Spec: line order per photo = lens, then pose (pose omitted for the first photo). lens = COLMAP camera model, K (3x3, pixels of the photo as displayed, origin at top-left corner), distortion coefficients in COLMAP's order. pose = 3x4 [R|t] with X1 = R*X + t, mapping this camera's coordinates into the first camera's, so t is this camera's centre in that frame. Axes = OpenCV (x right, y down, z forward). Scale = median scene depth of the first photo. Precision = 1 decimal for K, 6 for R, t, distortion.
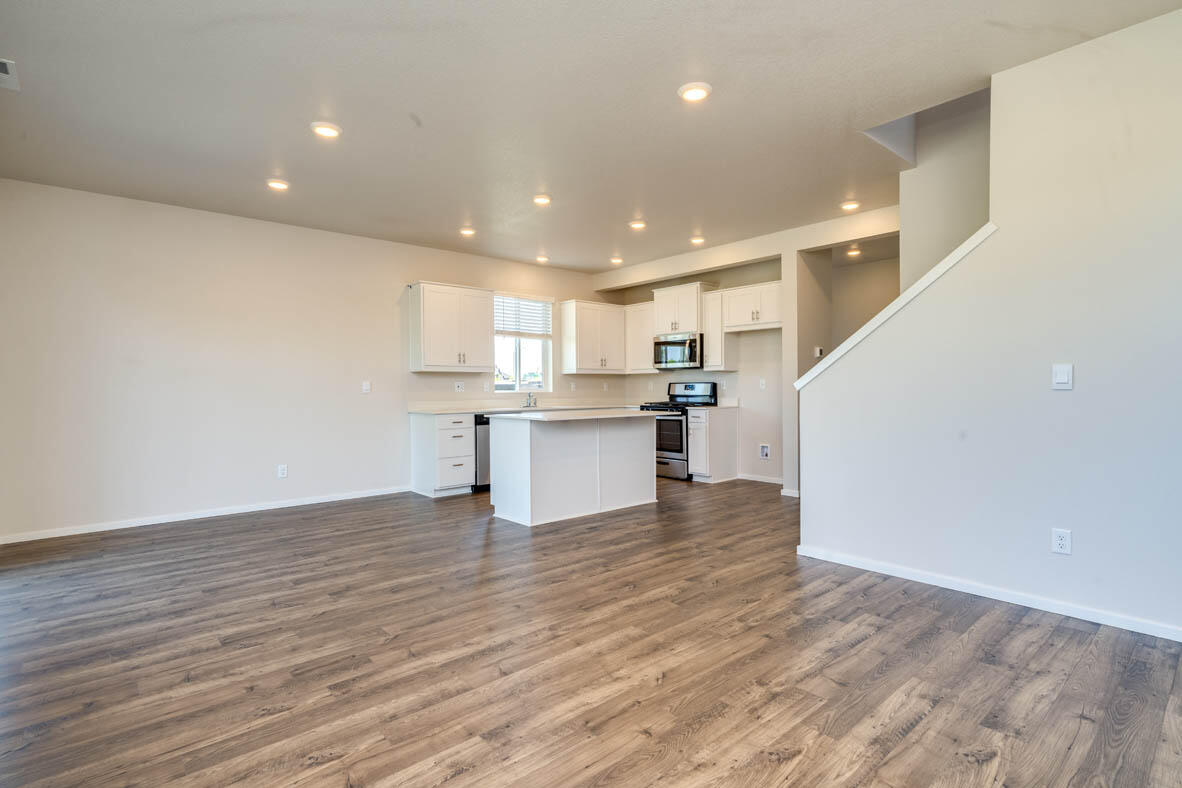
lens RADIAL K [[574.1, 0, 591.4], [0, 574.1, 394.3], [0, 0, 1]] dist [0.000624, 0.001124]
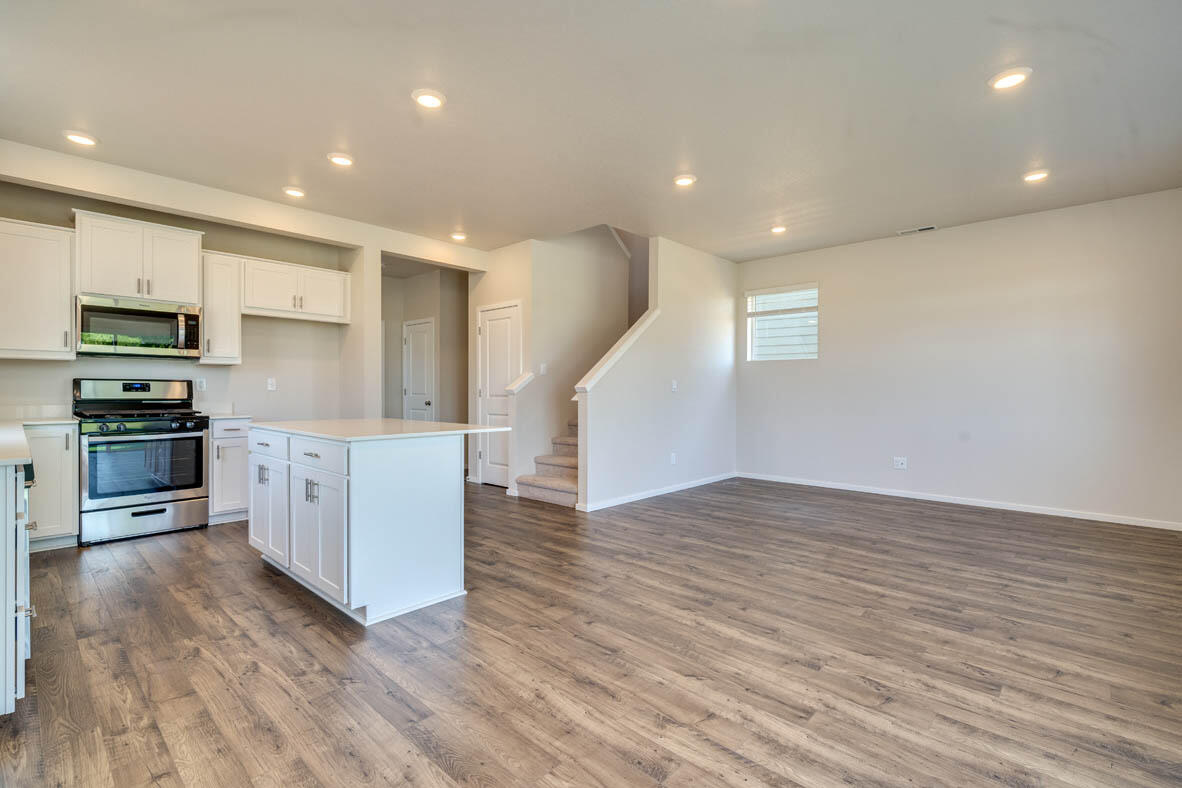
lens RADIAL K [[542.1, 0, 591.0], [0, 542.1, 393.4], [0, 0, 1]] dist [-0.003980, 0.000134]
pose [[-0.103094, 0.002810, 0.994668, -0.574464], [0.007622, 0.999969, -0.002035, 0.000099], [-0.994642, 0.007371, -0.103113, 0.702677]]
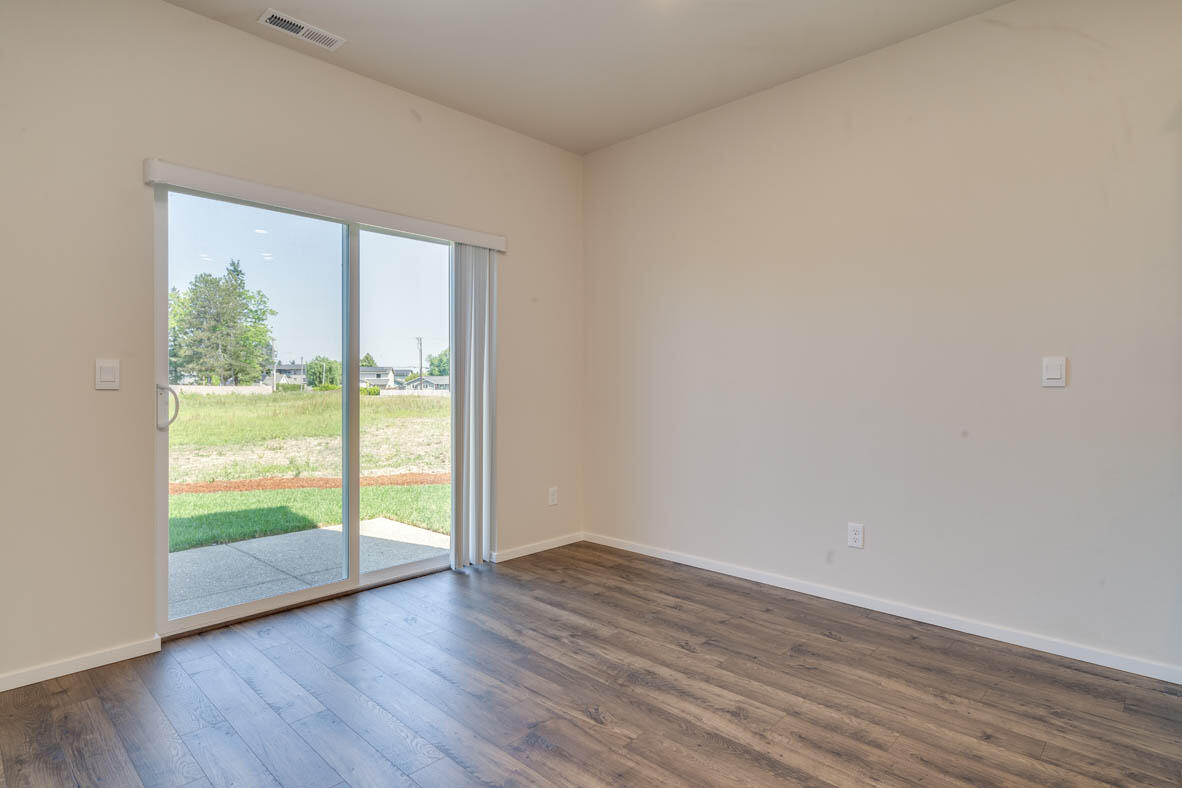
lens RADIAL K [[621.6, 0, 591.8], [0, 621.6, 390.3], [0, 0, 1]] dist [0.000043, 0.000295]
pose [[0.094338, 0.019230, -0.995355, -0.003303], [-0.009566, 0.999785, 0.018409, -0.004382], [0.995494, 0.007785, 0.094501, 0.644435]]
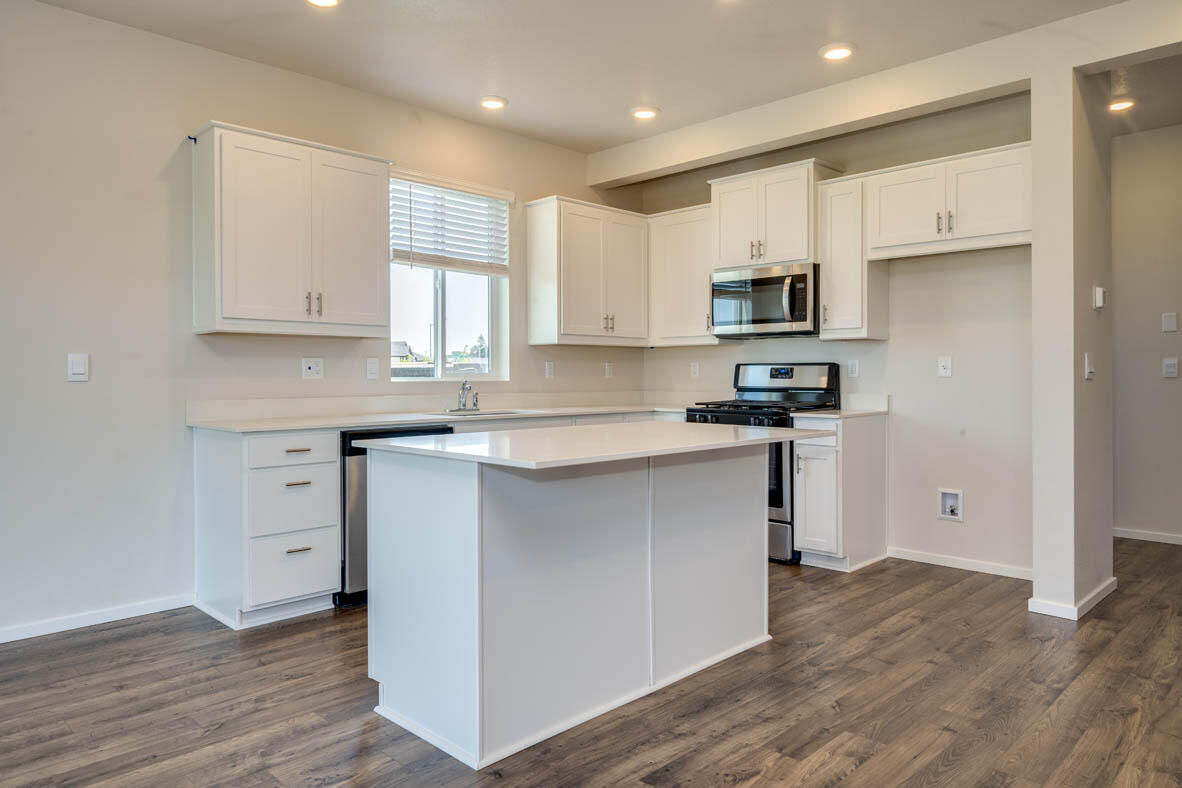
lens RADIAL K [[772.1, 0, 592.0], [0, 772.1, 385.5], [0, 0, 1]] dist [-0.005831, 0.004662]
pose [[0.997485, 0.004398, 0.070745, -0.054932], [-0.004664, 0.999983, 0.003587, -0.002947], [-0.070728, -0.003908, 0.997488, 0.406162]]
